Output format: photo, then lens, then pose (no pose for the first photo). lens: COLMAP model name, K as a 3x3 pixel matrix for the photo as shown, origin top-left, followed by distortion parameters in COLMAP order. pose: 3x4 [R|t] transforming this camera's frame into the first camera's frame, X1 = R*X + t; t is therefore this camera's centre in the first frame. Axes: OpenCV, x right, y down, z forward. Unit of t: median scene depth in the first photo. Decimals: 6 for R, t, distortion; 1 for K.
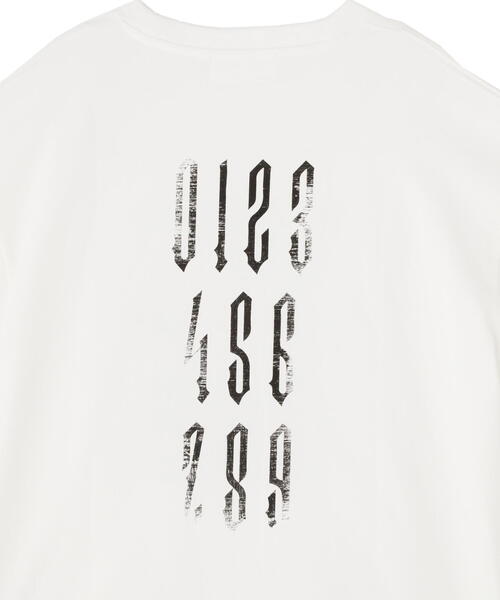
lens RADIAL K [[1152.9, 0, 250.6], [0, 1152.9, 300.0], [0, 0, 1]] dist [-0.091306, 0.000000]
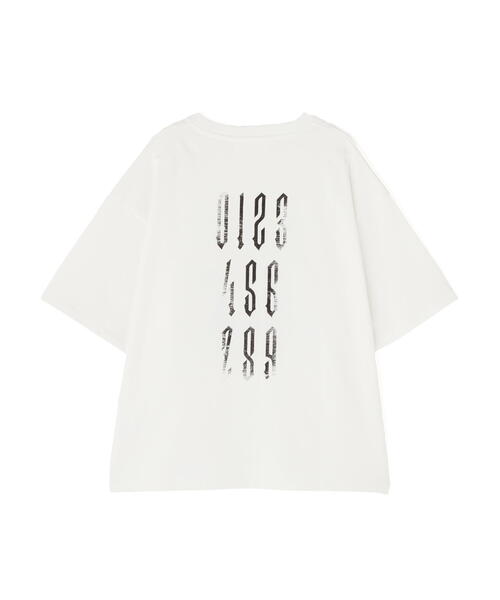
lens RADIAL K [[1435.5, 0, 250.0], [0, 1435.5, 299.9], [0, 0, 1]] dist [0.064809, 0.000000]
pose [[0.999285, -0.003114, -0.037679, 0.082392], [0.003896, 0.999778, 0.020695, 0.011143], [0.037607, -0.020827, 0.999076, -1.454135]]
